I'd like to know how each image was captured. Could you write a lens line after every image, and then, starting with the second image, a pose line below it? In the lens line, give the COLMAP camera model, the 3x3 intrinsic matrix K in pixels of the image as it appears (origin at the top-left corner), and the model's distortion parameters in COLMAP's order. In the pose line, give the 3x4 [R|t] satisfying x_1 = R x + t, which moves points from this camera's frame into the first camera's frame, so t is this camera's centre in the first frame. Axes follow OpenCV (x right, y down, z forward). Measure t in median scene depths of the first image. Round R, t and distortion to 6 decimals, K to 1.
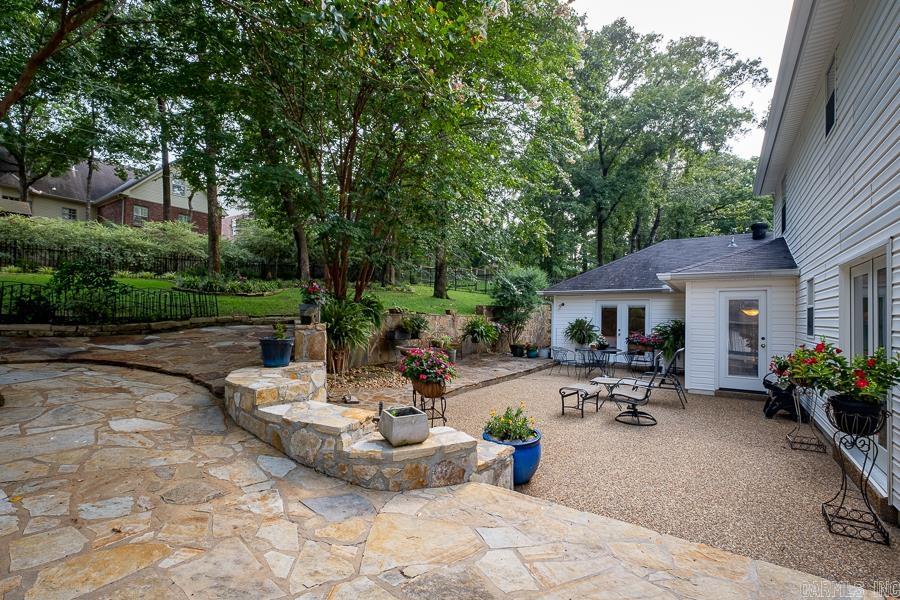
lens RADIAL K [[402.9, 0, 453.2], [0, 402.9, 311.4], [0, 0, 1]] dist [0.000674, 0.000156]
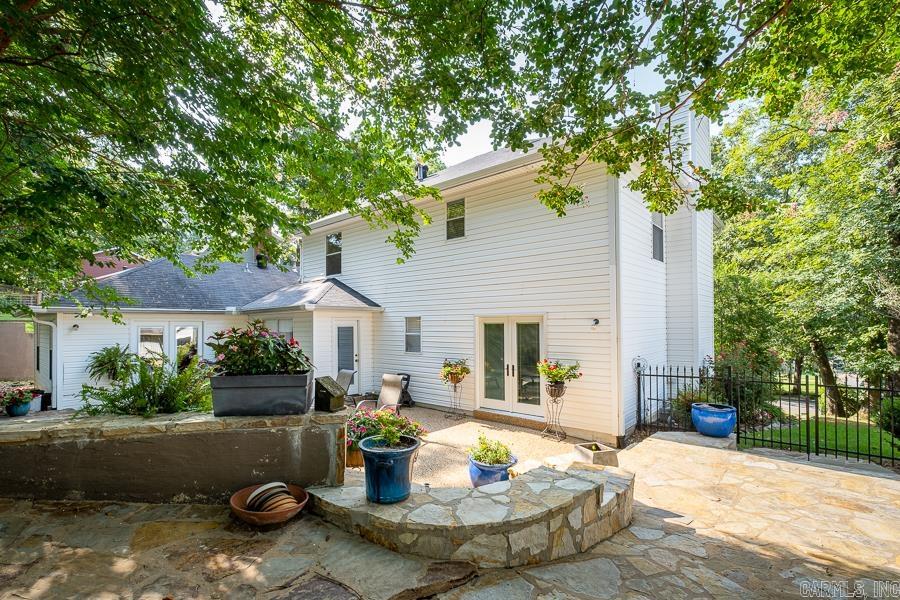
lens RADIAL K [[406.2, 0, 451.6], [0, 406.2, 323.2], [0, 0, 1]] dist [-0.000407, 0.000072]
pose [[0.141379, -0.009346, 0.989911, -0.327009], [-0.007097, 0.999920, 0.010454, -0.034788], [-0.989930, -0.008504, 0.141301, 0.289877]]
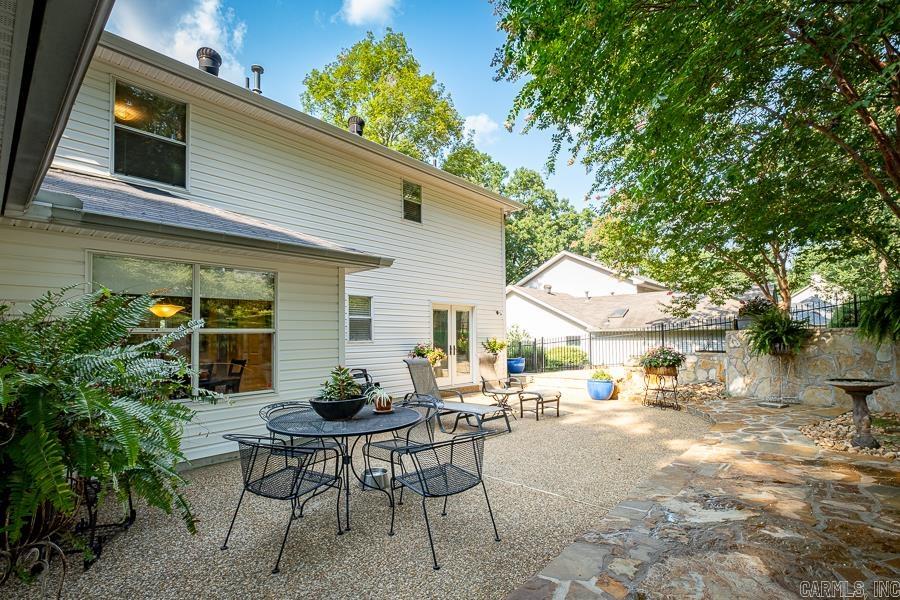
lens RADIAL K [[431.6, 0, 435.4], [0, 431.6, 326.0], [0, 0, 1]] dist [-0.001151, 0.000121]
pose [[-0.985332, 0.002910, 0.170626, 0.200328], [-0.004108, 0.999160, -0.040761, 0.032138], [-0.170601, -0.040864, -0.984492, 1.081069]]
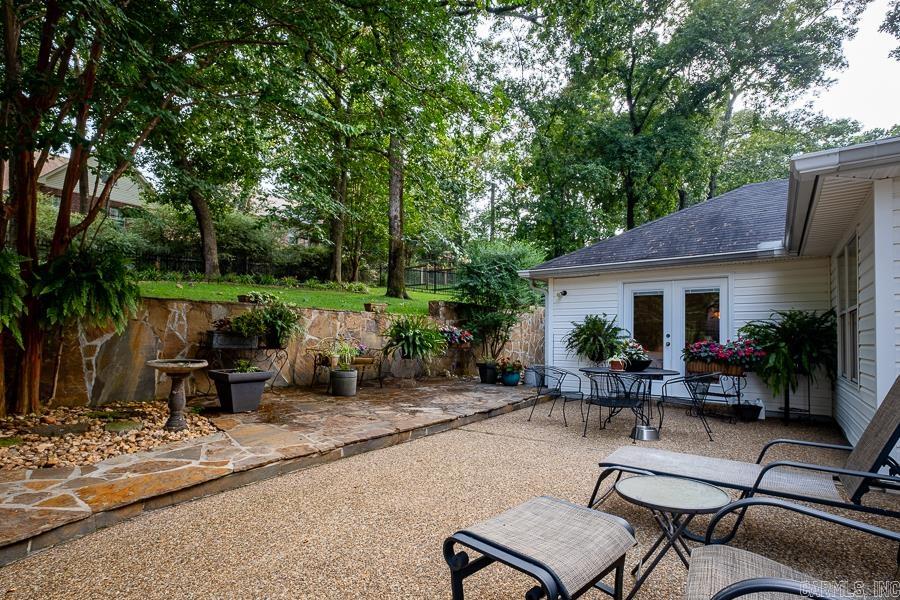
lens RADIAL K [[431.6, 0, 435.4], [0, 431.6, 326.0], [0, 0, 1]] dist [-0.001151, 0.000121]
pose [[0.996922, -0.004702, -0.078255, 0.142499], [0.003598, 0.999892, -0.014241, 0.039774], [0.078313, 0.013916, 0.996832, 0.387741]]
